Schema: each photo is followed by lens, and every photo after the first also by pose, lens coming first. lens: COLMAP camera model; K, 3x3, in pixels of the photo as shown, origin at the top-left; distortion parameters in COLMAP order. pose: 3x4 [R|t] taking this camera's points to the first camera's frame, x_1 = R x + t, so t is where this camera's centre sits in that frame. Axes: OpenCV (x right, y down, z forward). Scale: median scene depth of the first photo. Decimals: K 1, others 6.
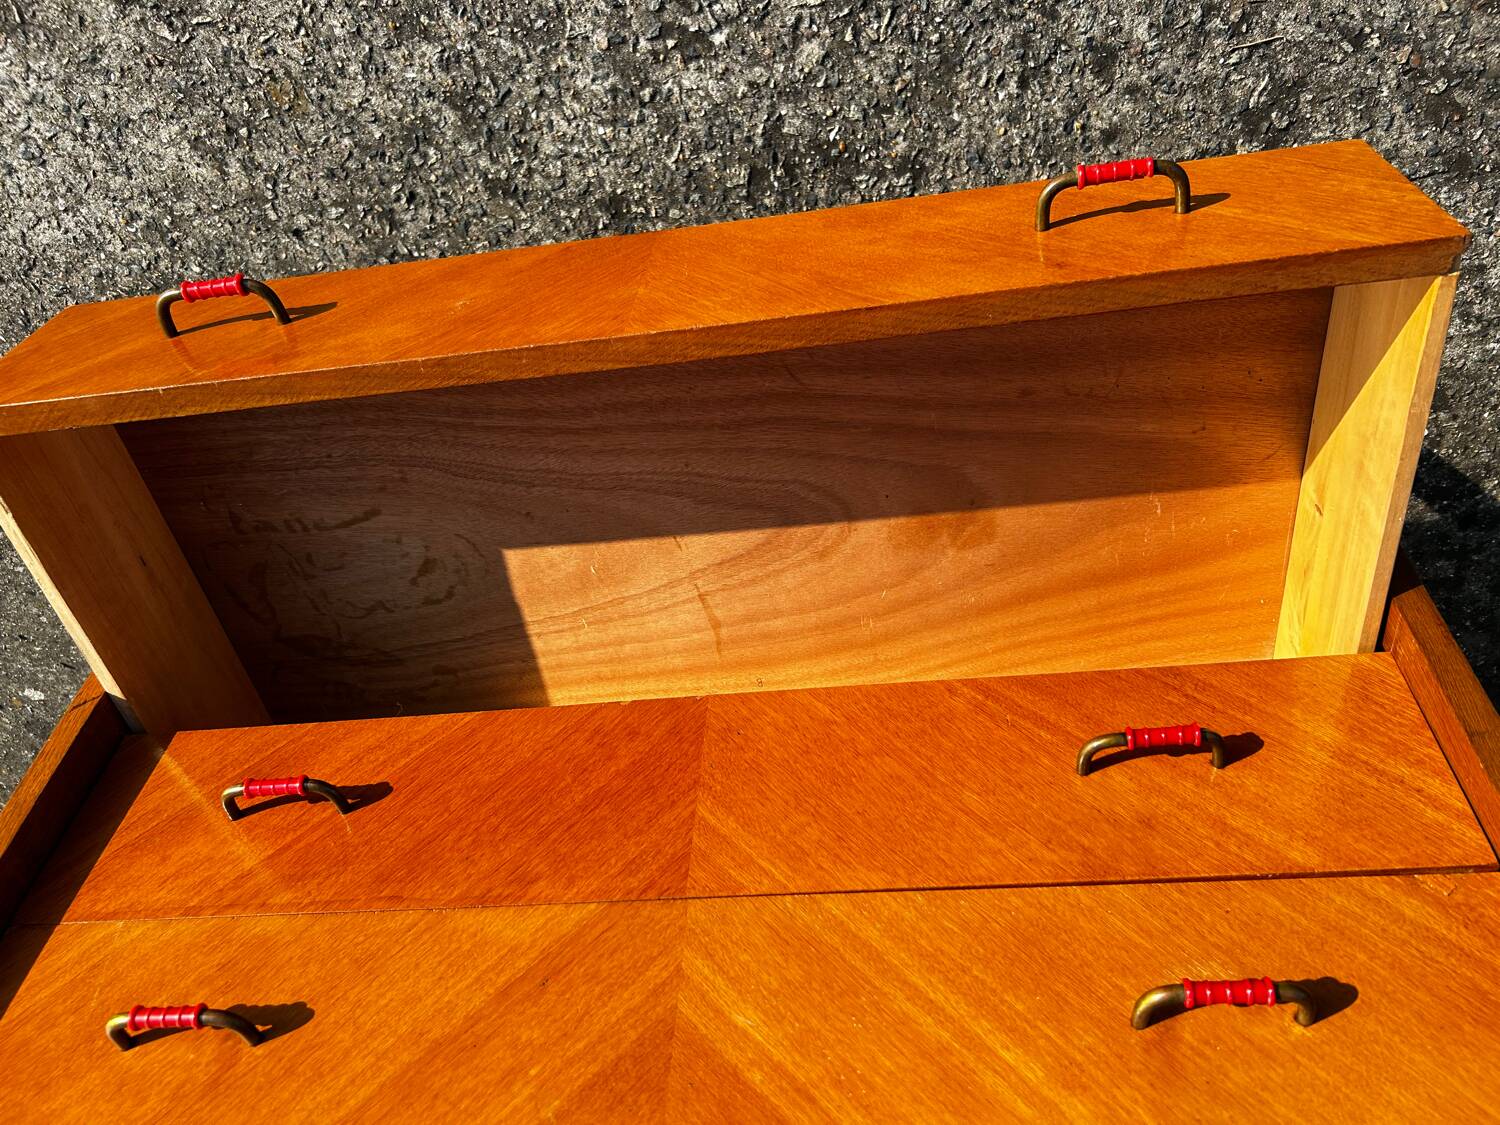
lens RADIAL K [[1146.7, 0, 751.9], [0, 1146.7, 568.9], [0, 0, 1]] dist [0.029021, -0.036358]
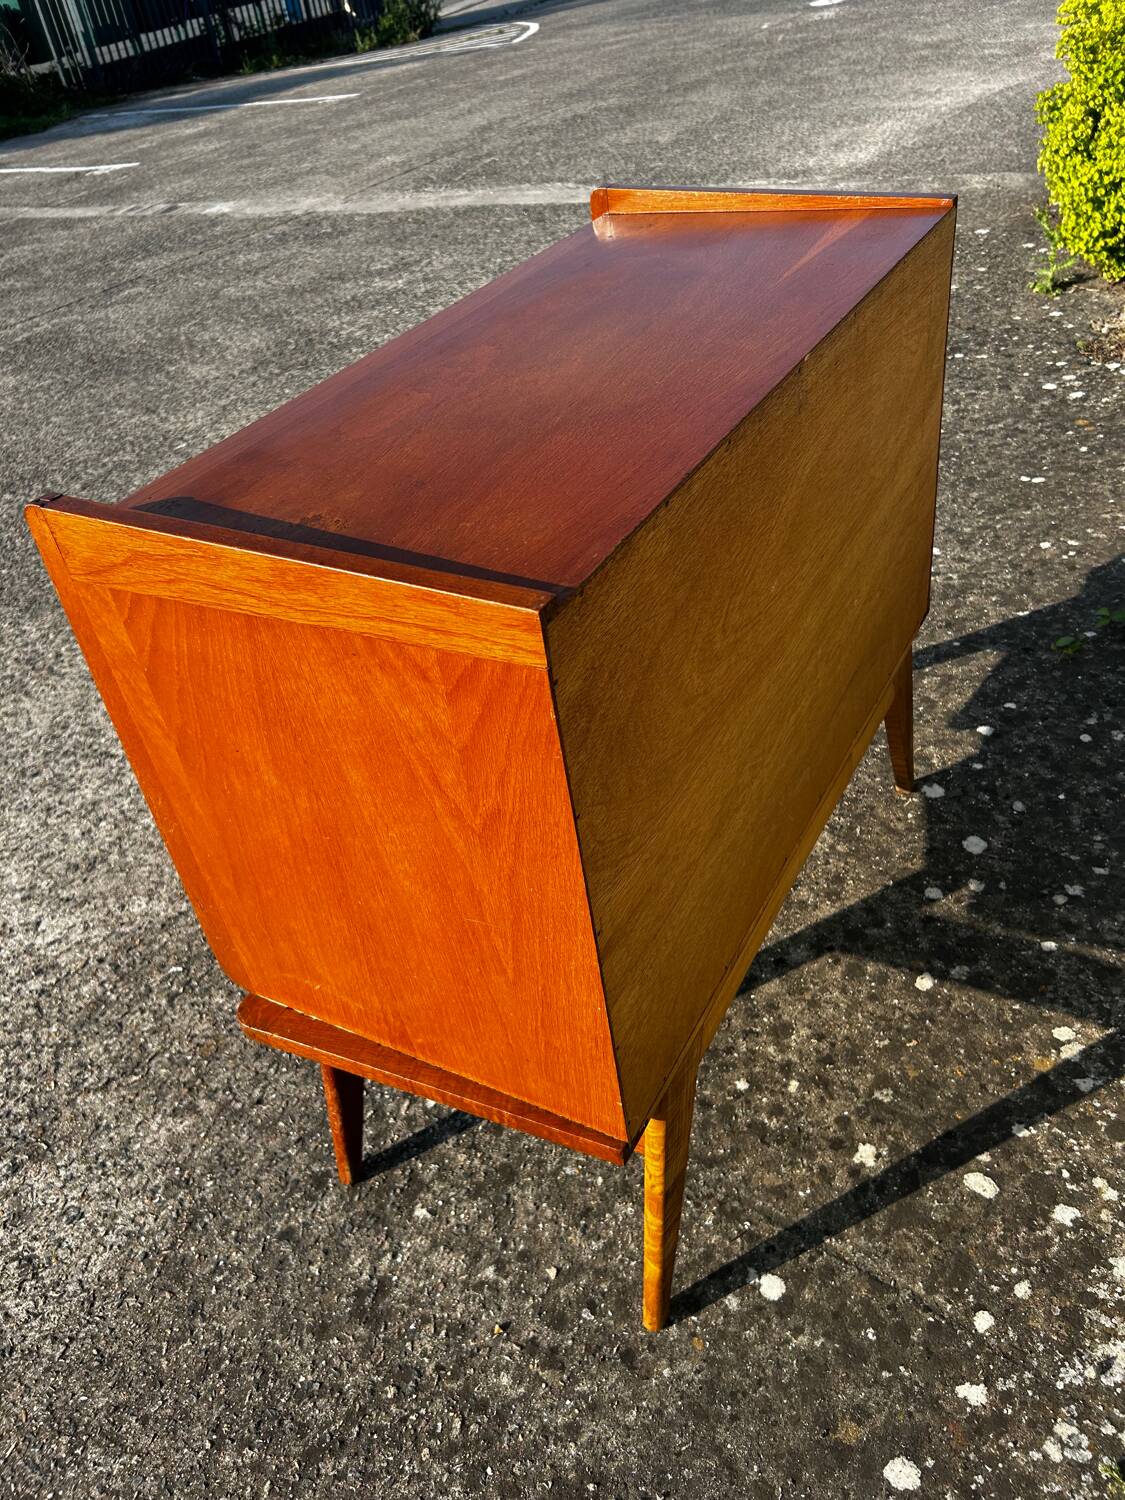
lens RADIAL K [[1146.7, 0, 536.5], [0, 1146.7, 739.8], [0, 0, 1]] dist [0.029021, -0.036358]
pose [[0.620149, -0.492895, 0.610303, -0.849663], [0.517193, -0.328070, -0.790494, 1.117902], [0.589853, 0.805869, 0.051469, 0.836364]]
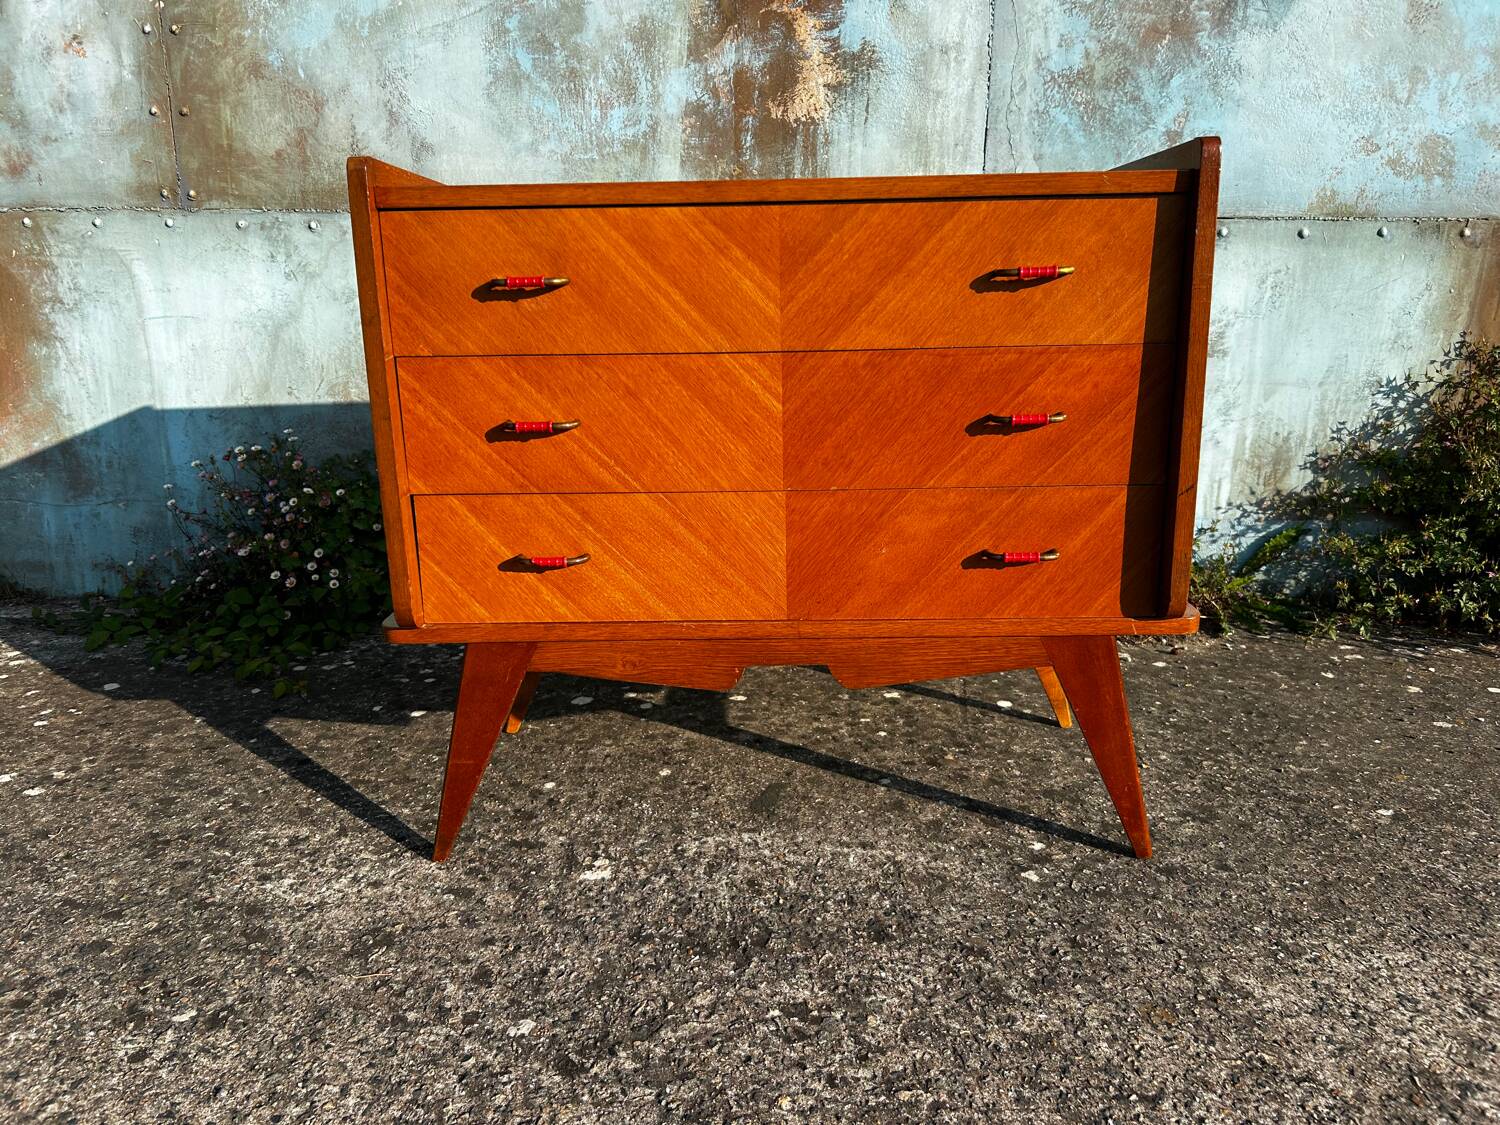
lens RADIAL K [[1146.7, 0, 741.9], [0, 1146.7, 565.5], [0, 0, 1]] dist [0.029021, -0.036358]
pose [[-0.982607, 0.025854, 0.183888, -0.215946], [0.080883, -0.831803, 0.549147, -0.690935], [0.167156, 0.554469, 0.815244, -0.246724]]
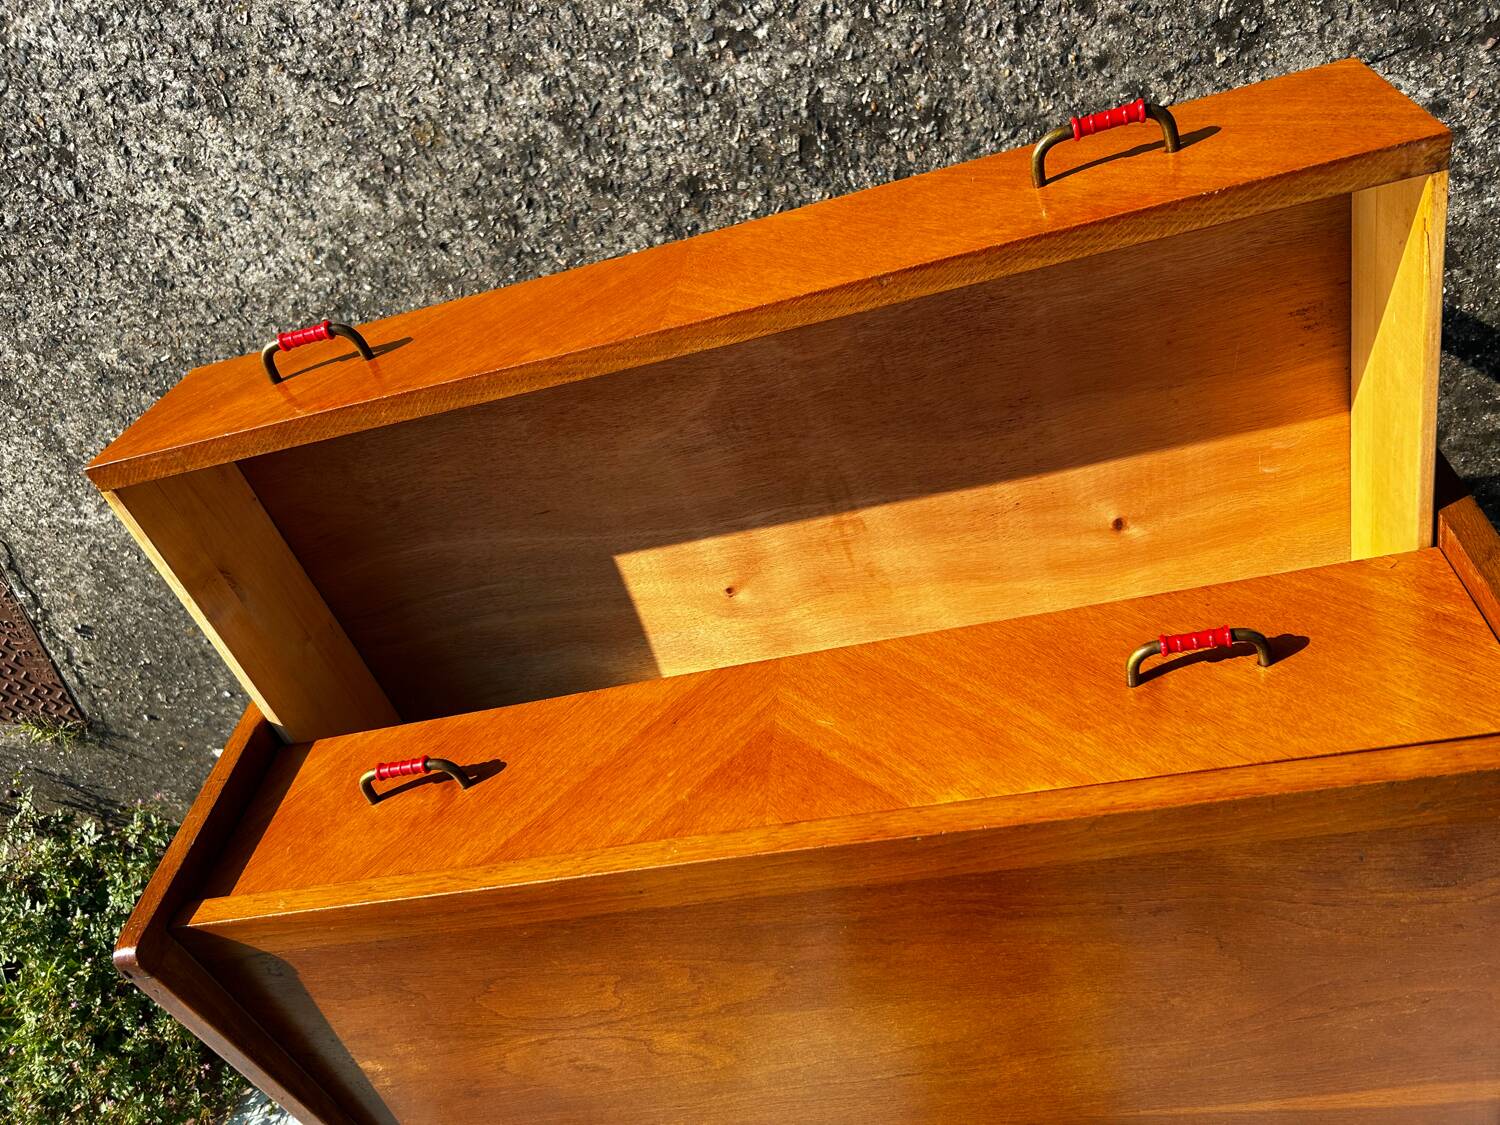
lens RADIAL K [[1146.7, 0, 740.3], [0, 1146.7, 560.2], [0, 0, 1]] dist [0.029021, -0.036358]
pose [[0.986842, -0.099750, -0.127247, 0.046189], [0.092057, 0.993631, -0.064982, 0.162910], [0.132919, 0.052413, 0.989740, -0.173820]]
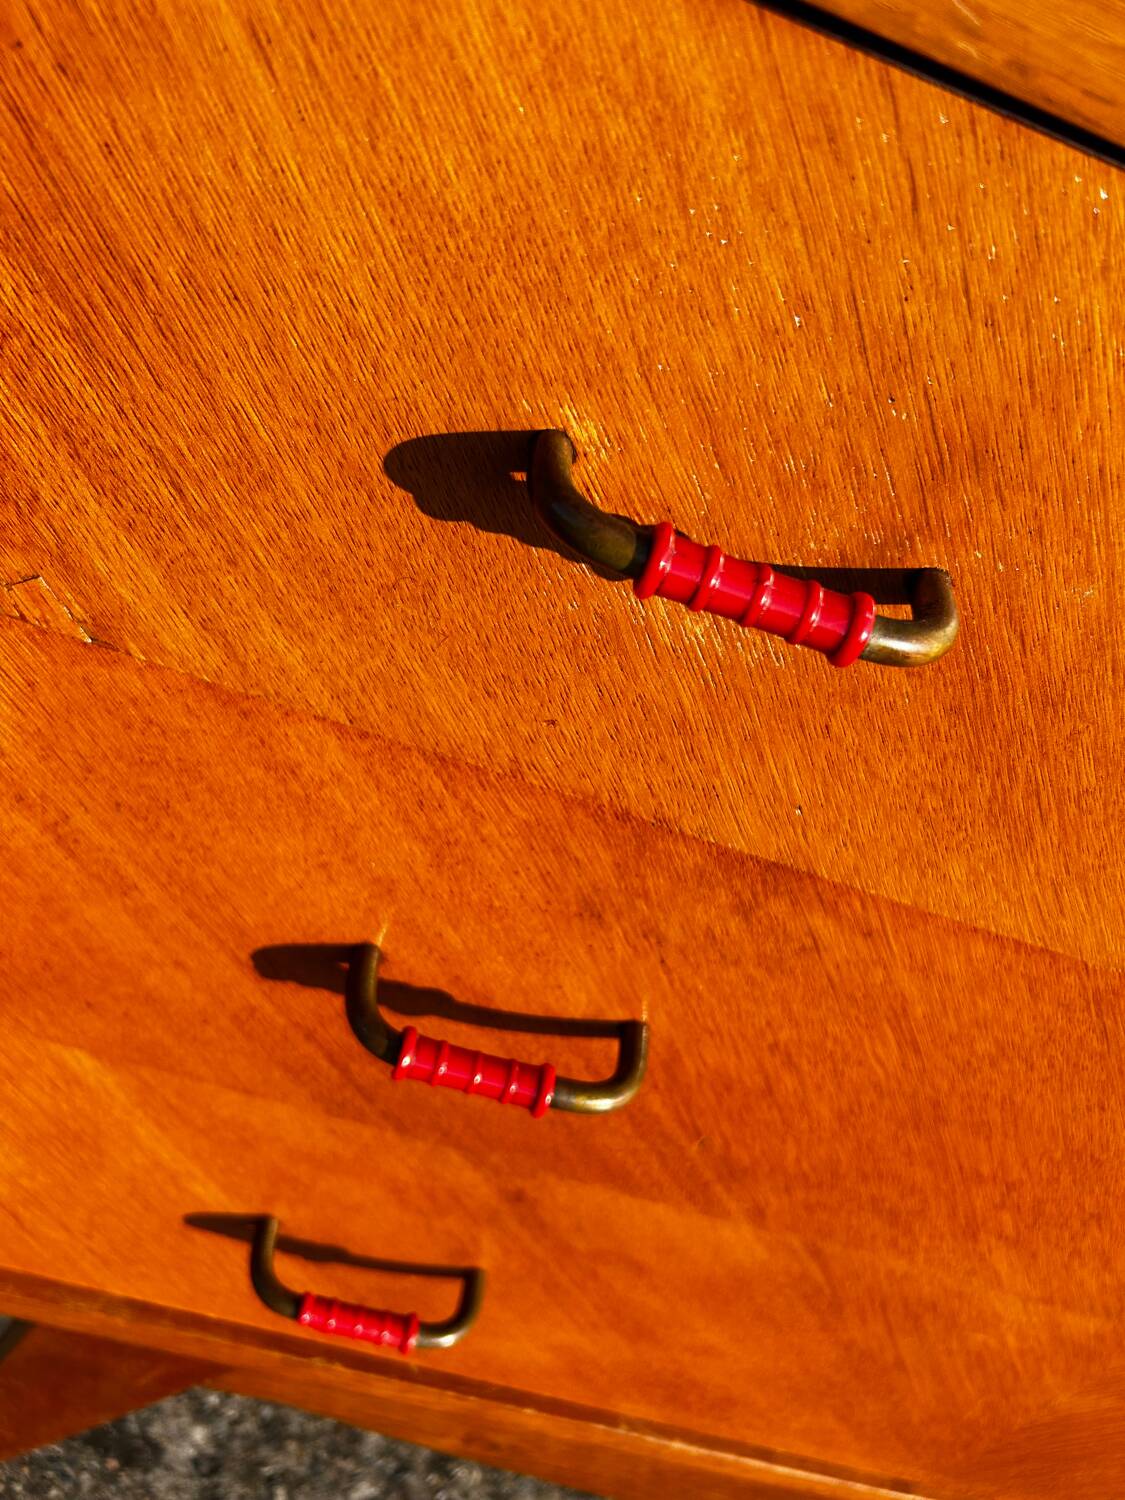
lens RADIAL K [[1146.7, 0, 558.2], [0, 1146.7, 748.6], [0, 0, 1]] dist [0.029021, -0.036358]
pose [[-0.933333, -0.359011, 0.000431, 0.238351], [0.352286, -0.915617, 0.193755, 0.122935], [-0.069166, 0.180990, 0.981050, 0.349133]]
